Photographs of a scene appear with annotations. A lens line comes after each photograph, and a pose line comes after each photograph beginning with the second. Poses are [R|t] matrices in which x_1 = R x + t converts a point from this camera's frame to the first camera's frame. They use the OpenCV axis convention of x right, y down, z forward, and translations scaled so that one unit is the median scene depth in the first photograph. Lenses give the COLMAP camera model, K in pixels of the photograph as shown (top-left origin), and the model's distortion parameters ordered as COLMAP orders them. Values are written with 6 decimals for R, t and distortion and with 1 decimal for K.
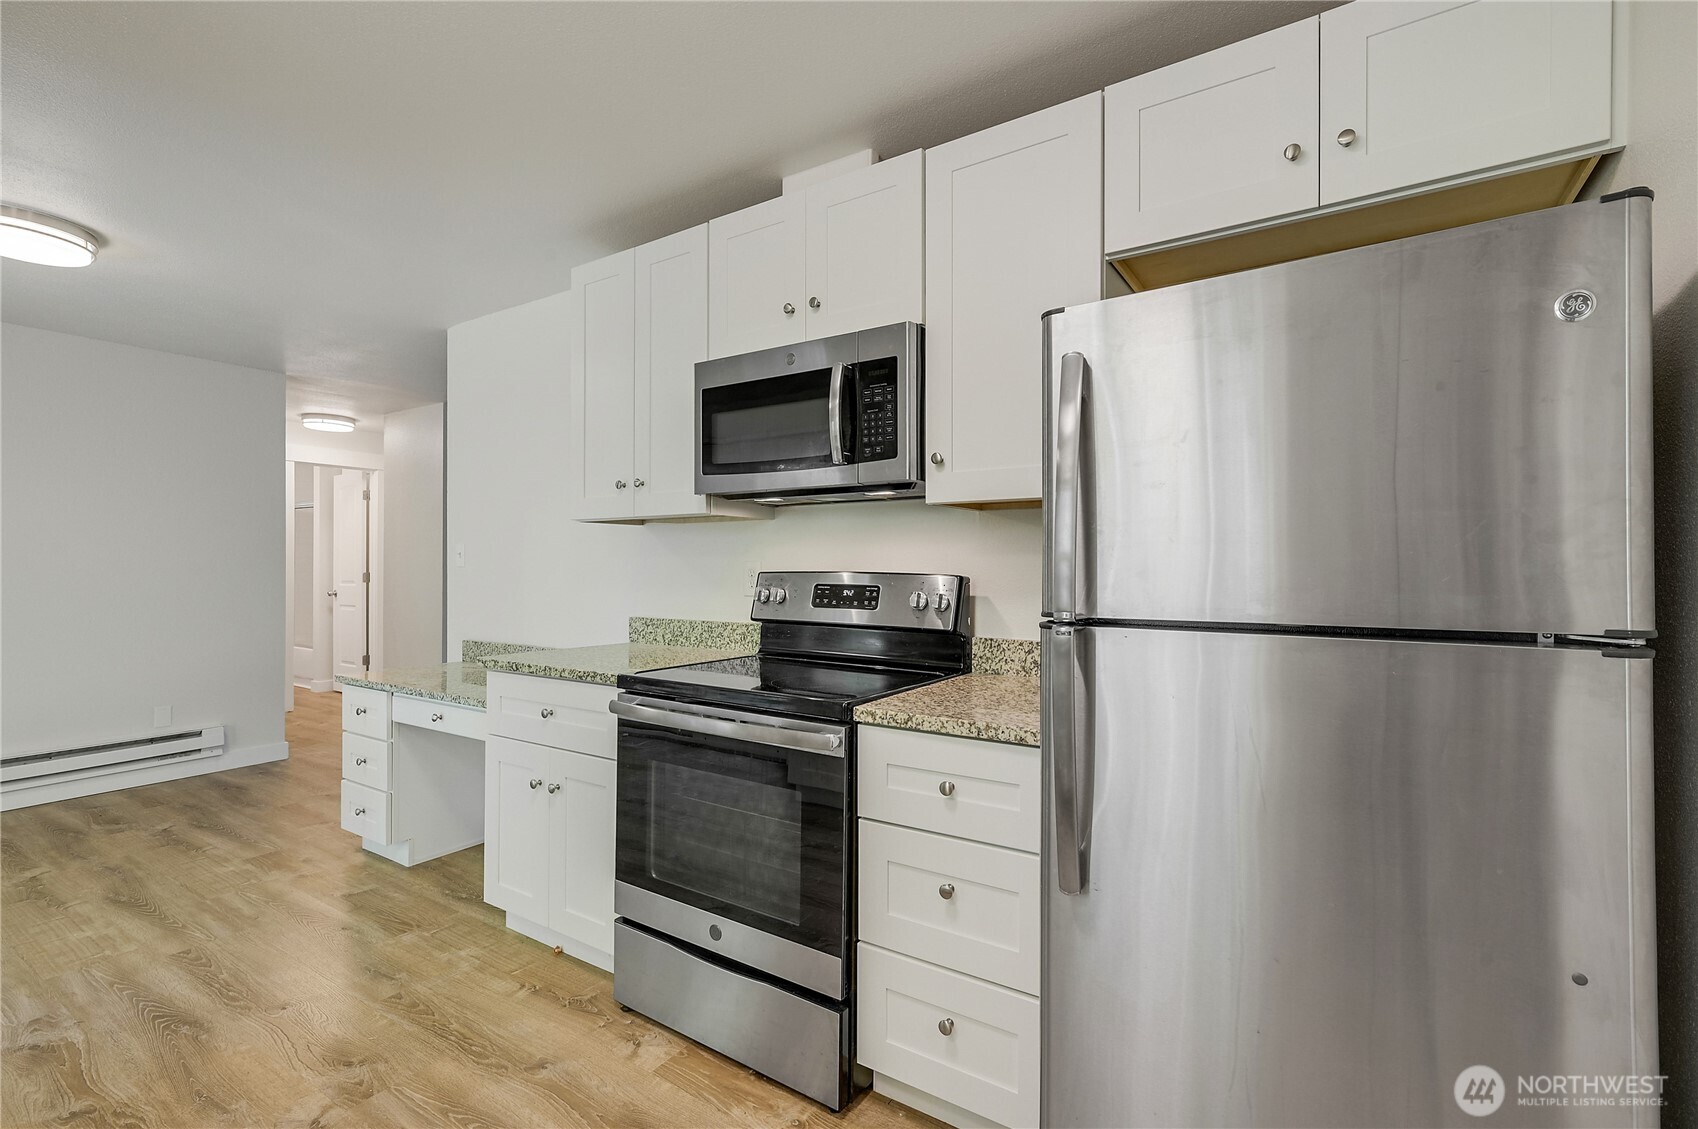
lens RADIAL K [[799.5, 0, 937.1], [0, 799.5, 568.5], [0, 0, 1]] dist [0.000815, -0.000246]
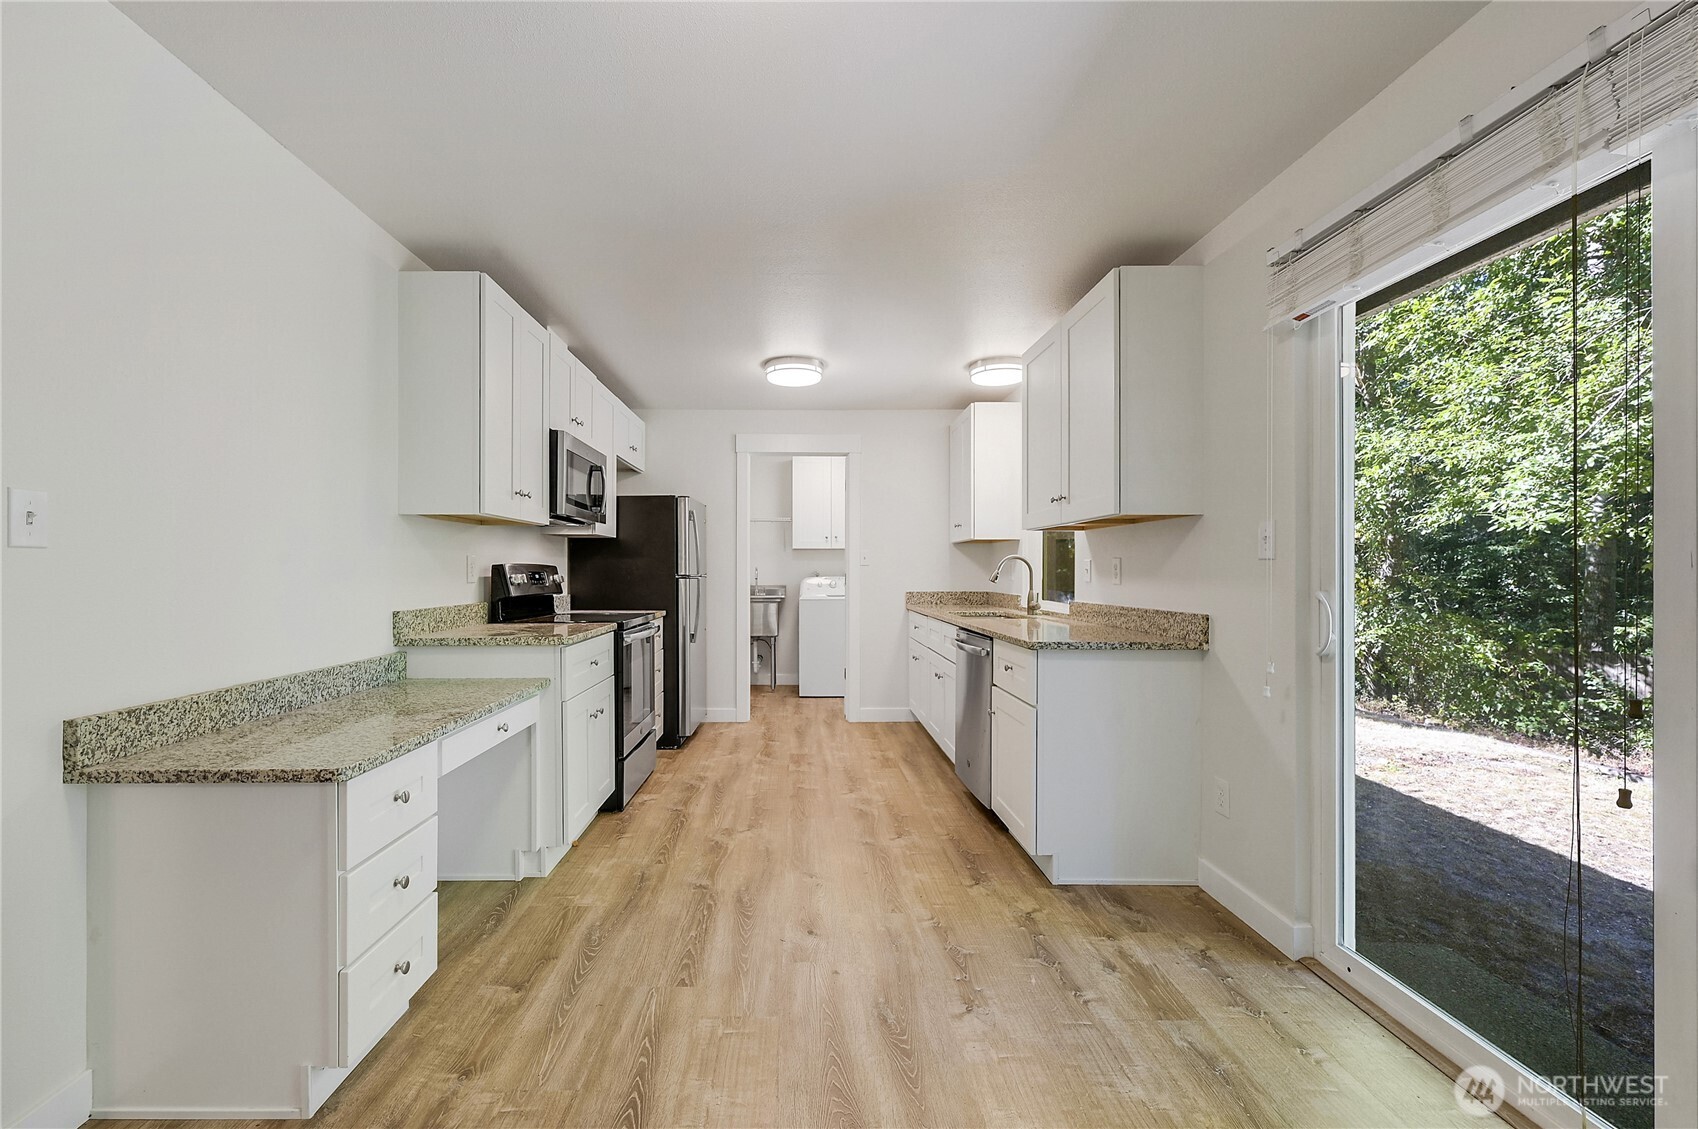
lens RADIAL K [[699.8, 0, 857.3], [0, 699.8, 564.8], [0, 0, 1]] dist [0.000033, -0.000076]
pose [[-0.602216, 0.004040, 0.798323, -1.655881], [0.001694, 0.999991, -0.003783, 0.011379], [-0.798331, -0.000926, -0.602218, 1.291837]]
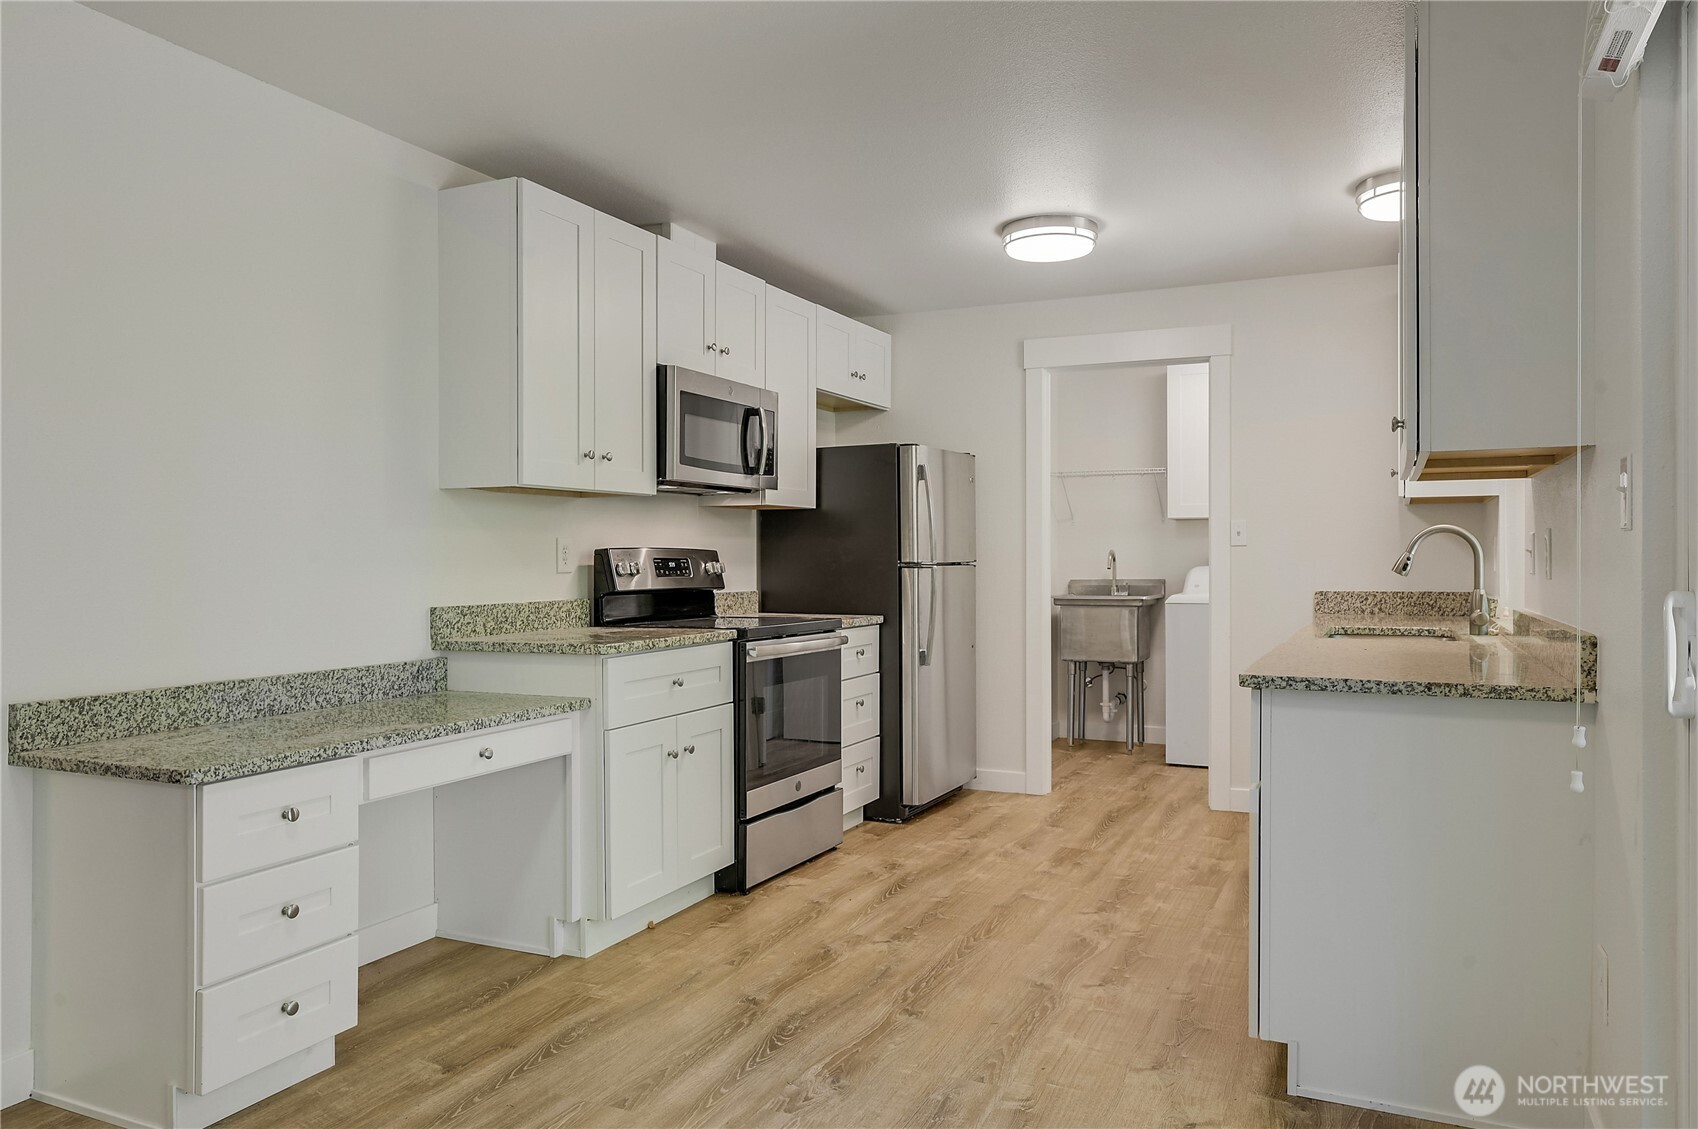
lens RADIAL K [[1181.2, 0, 955.3], [0, 1181.2, 554.3], [0, 0, 1]] dist [0.002294, 0.000229]
pose [[-0.217451, 0.000626, 0.976071, -1.939791], [0.007761, 0.999969, 0.001087, 0.014518], [-0.976040, 0.007811, -0.217449, 0.918743]]
